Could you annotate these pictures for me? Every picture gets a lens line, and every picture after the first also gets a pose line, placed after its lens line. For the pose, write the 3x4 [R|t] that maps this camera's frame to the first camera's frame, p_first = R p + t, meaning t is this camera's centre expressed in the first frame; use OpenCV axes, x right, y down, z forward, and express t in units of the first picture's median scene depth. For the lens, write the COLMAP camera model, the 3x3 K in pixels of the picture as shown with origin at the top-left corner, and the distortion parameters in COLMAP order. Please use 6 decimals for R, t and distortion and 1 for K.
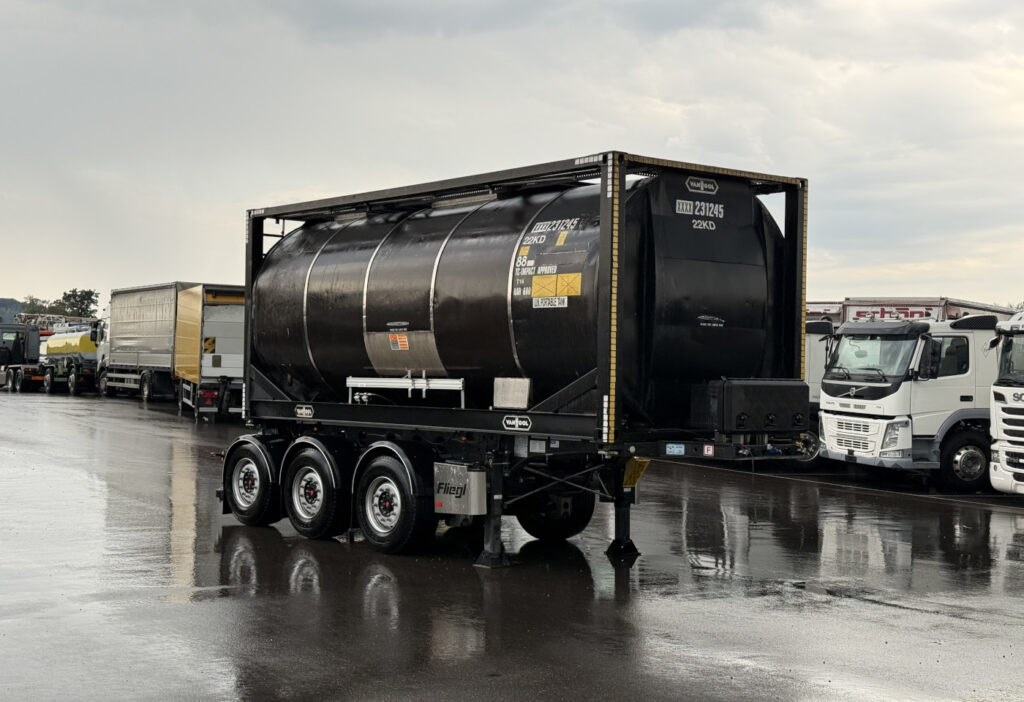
lens RADIAL K [[1434.3, 0, 512.0], [0, 1434.3, 351.0], [0, 0, 1]] dist [0.156482, -0.056711]
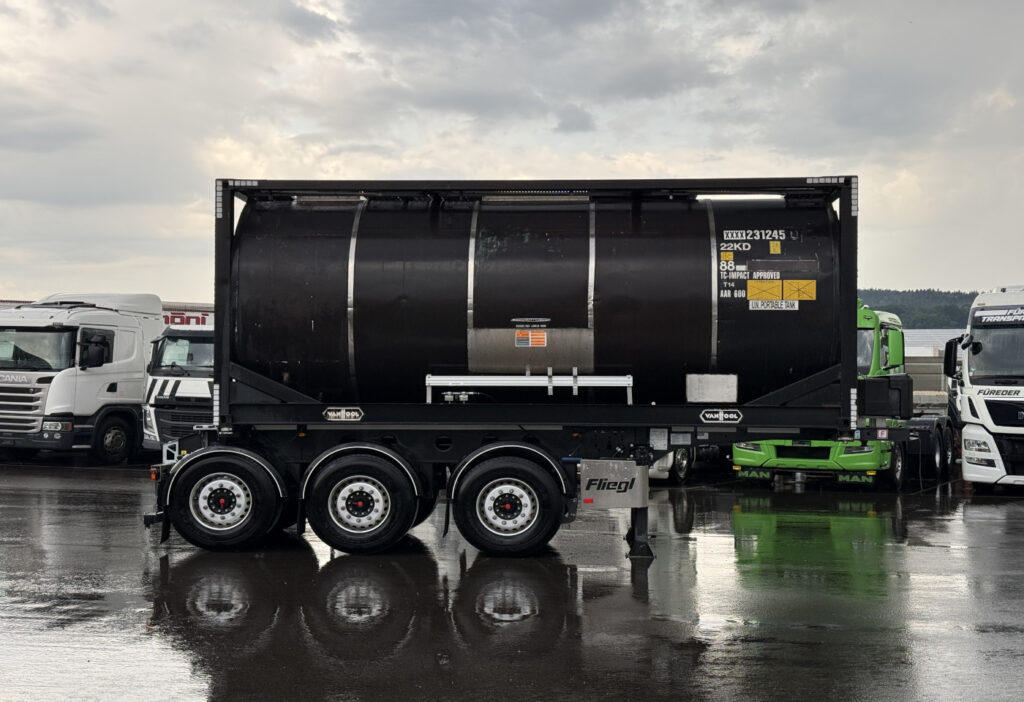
lens RADIAL K [[1434.3, 0, 512.0], [0, 1434.3, 351.0], [0, 0, 1]] dist [0.156482, -0.056711]
pose [[0.672211, 0.010794, 0.740281, -0.867363], [-0.006798, 0.999942, -0.008407, 0.011174], [-0.740329, 0.000618, 0.672245, 0.380488]]
